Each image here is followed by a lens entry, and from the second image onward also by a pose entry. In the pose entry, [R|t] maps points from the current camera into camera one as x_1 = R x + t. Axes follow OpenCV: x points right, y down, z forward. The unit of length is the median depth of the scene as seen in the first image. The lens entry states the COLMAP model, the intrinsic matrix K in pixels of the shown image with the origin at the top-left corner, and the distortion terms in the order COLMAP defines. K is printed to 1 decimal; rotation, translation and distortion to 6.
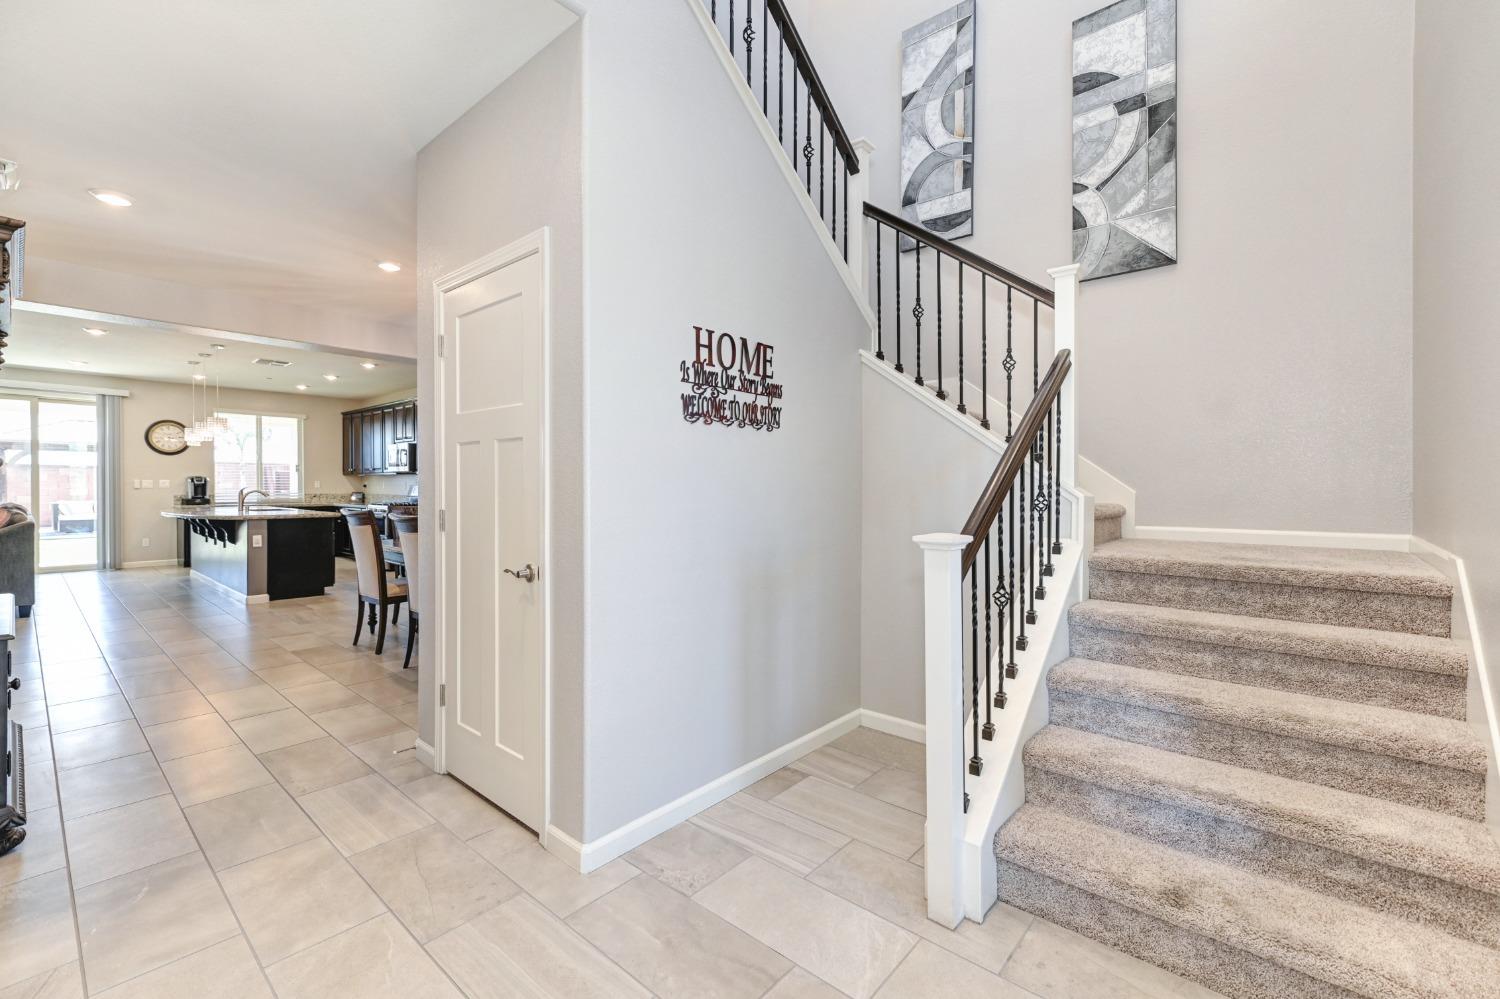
lens RADIAL K [[633.2, 0, 750.0], [0, 633.2, 499.5], [0, 0, 1]] dist [-0.000248, -0.000199]
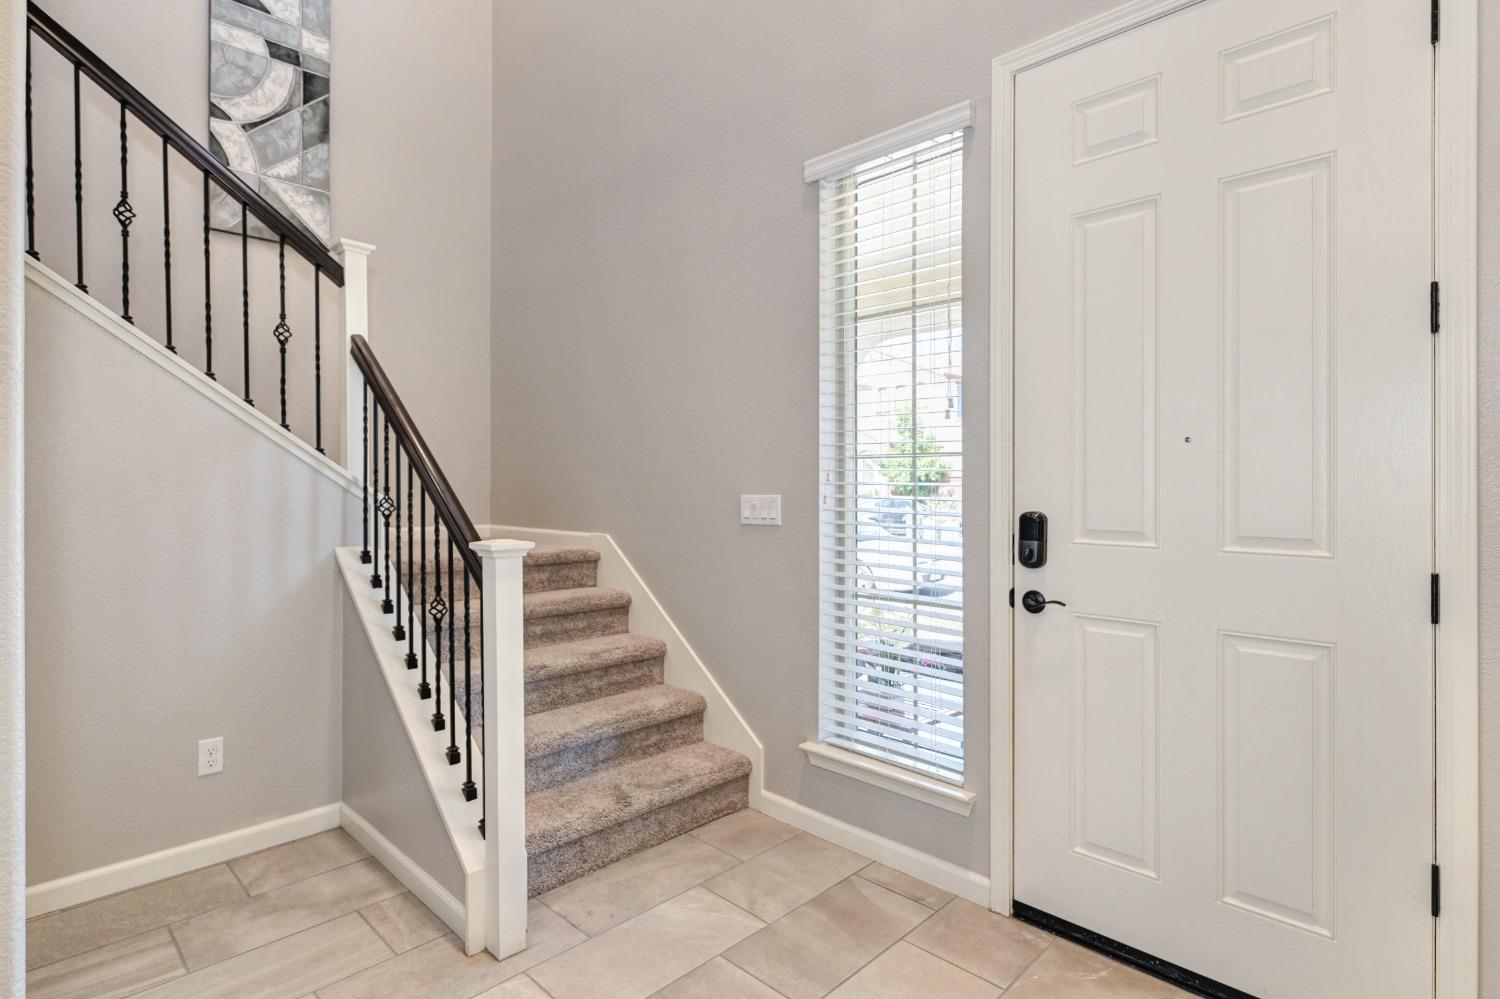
lens RADIAL K [[754.9, 0, 746.7], [0, 754.9, 490.7], [0, 0, 1]] dist [0.002676, 0.000087]
pose [[0.063577, -0.013007, 0.997892, -0.430326], [0.012558, 0.999846, 0.012233, -0.020357], [-0.997898, 0.011754, 0.063730, 0.304115]]
